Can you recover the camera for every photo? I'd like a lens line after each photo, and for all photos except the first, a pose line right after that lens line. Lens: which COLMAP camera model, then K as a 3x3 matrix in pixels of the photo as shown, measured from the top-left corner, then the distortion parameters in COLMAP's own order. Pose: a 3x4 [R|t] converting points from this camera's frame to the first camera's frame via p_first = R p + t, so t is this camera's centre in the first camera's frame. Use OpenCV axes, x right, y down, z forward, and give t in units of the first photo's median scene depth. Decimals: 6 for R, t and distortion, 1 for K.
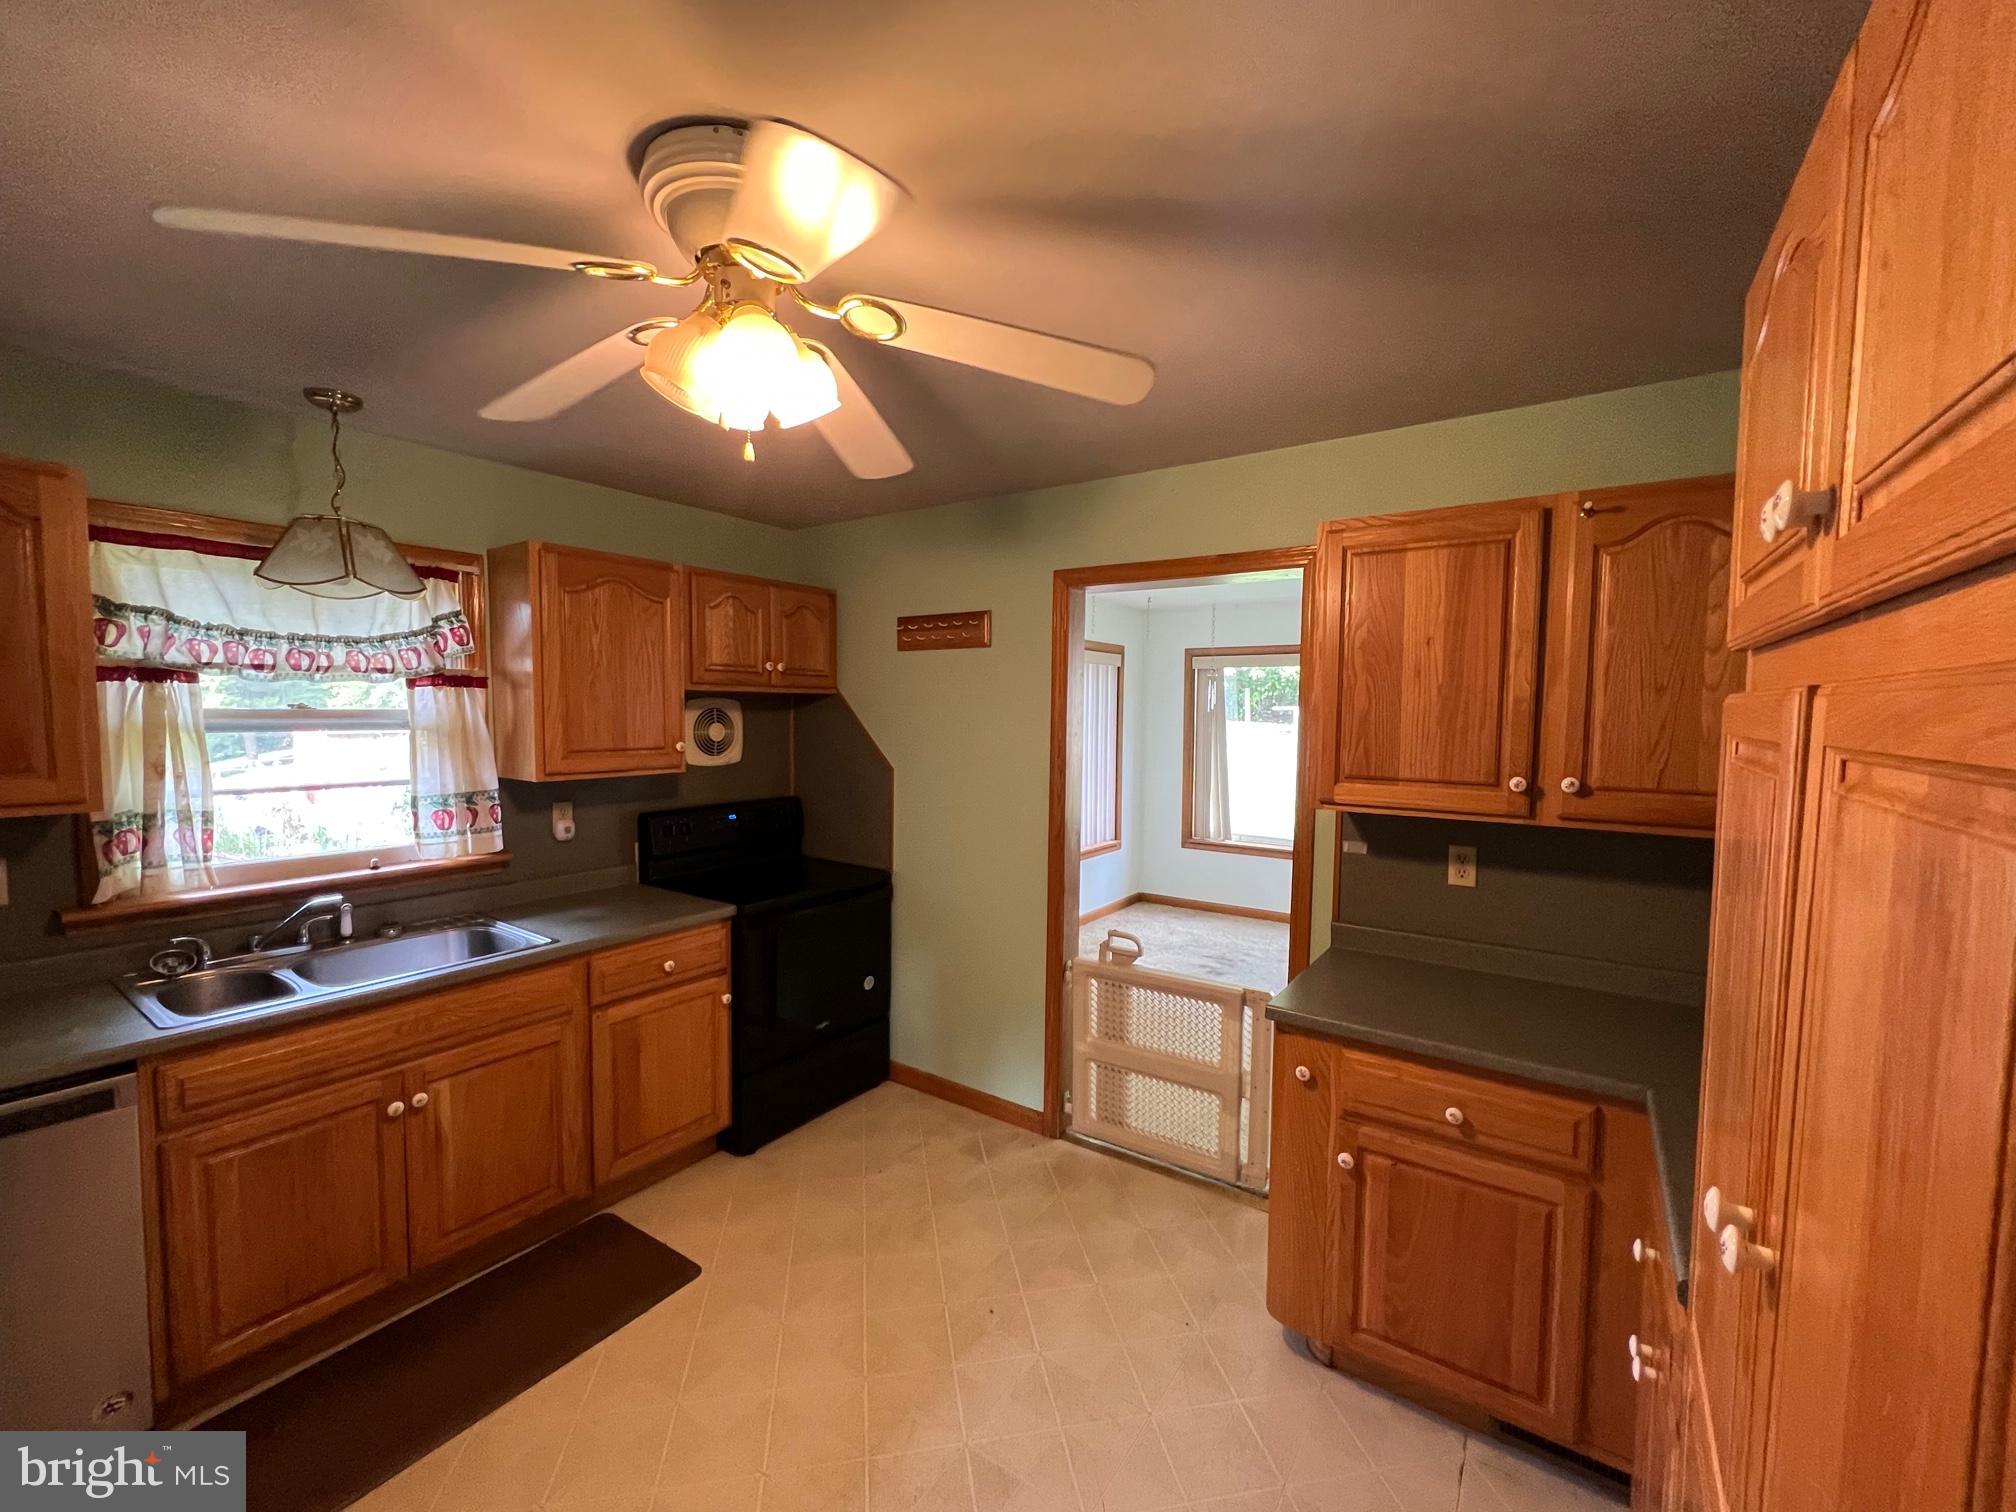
lens RADIAL K [[824.5, 0, 1011.6], [0, 824.5, 759.2], [0, 0, 1]] dist [0.001316, -0.000693]
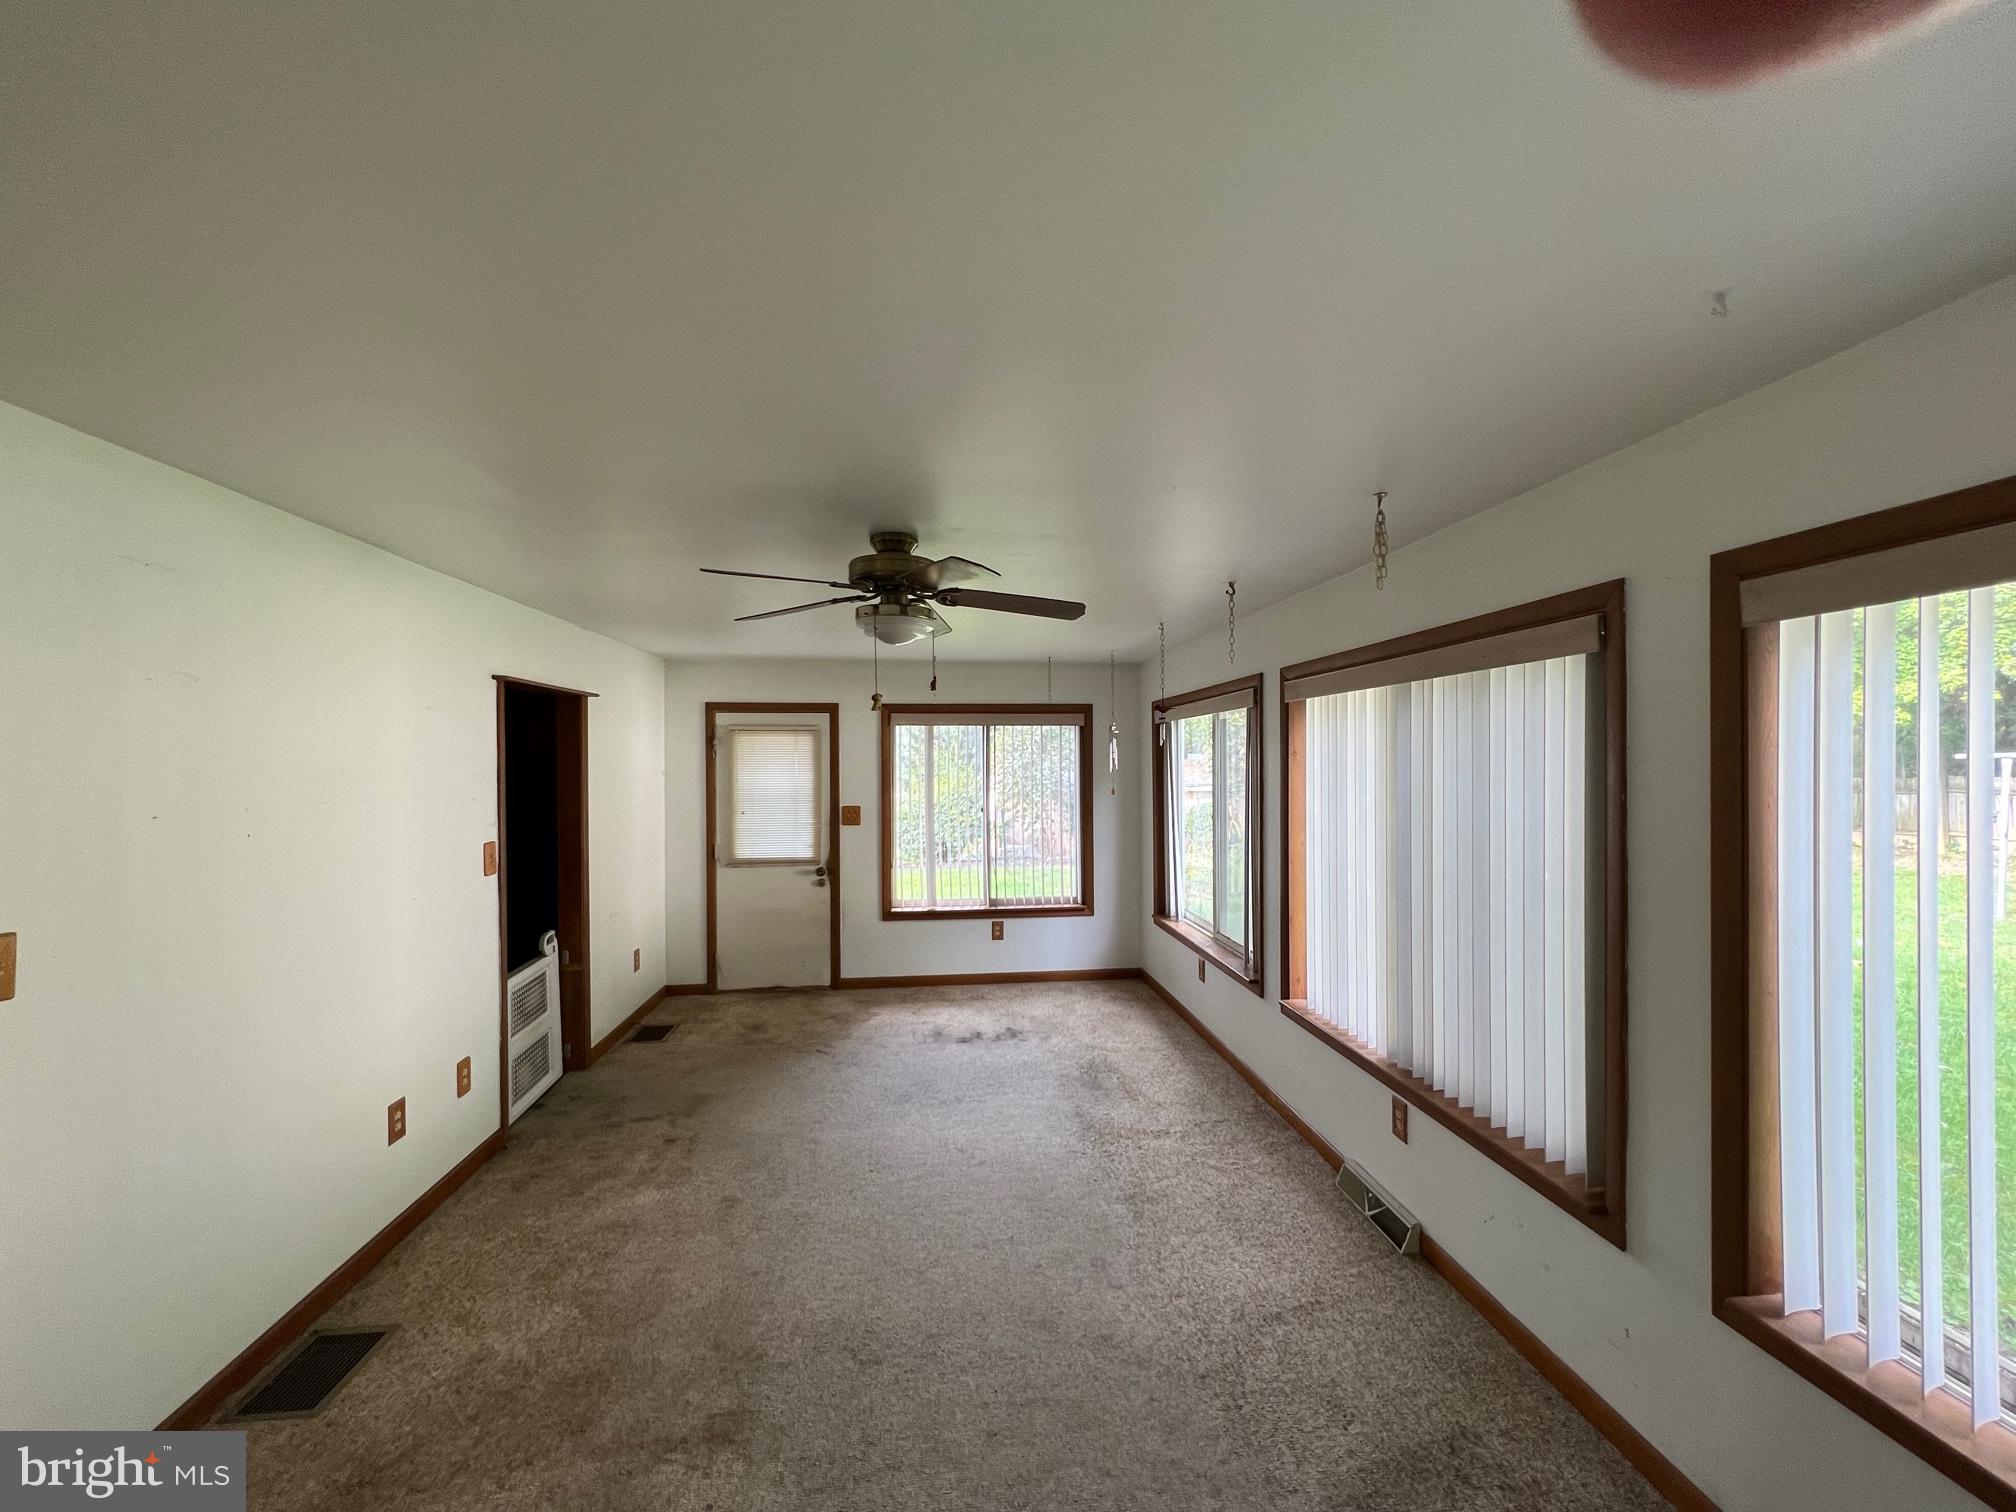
lens RADIAL K [[824.5, 0, 1019.3], [0, 824.5, 763.5], [0, 0, 1]] dist [0.001316, -0.000693]
pose [[0.662345, -0.017795, -0.748988, 0.952460], [-0.037854, 0.997646, -0.057178, -0.010137], [0.748242, 0.066224, 0.660112, 0.363789]]
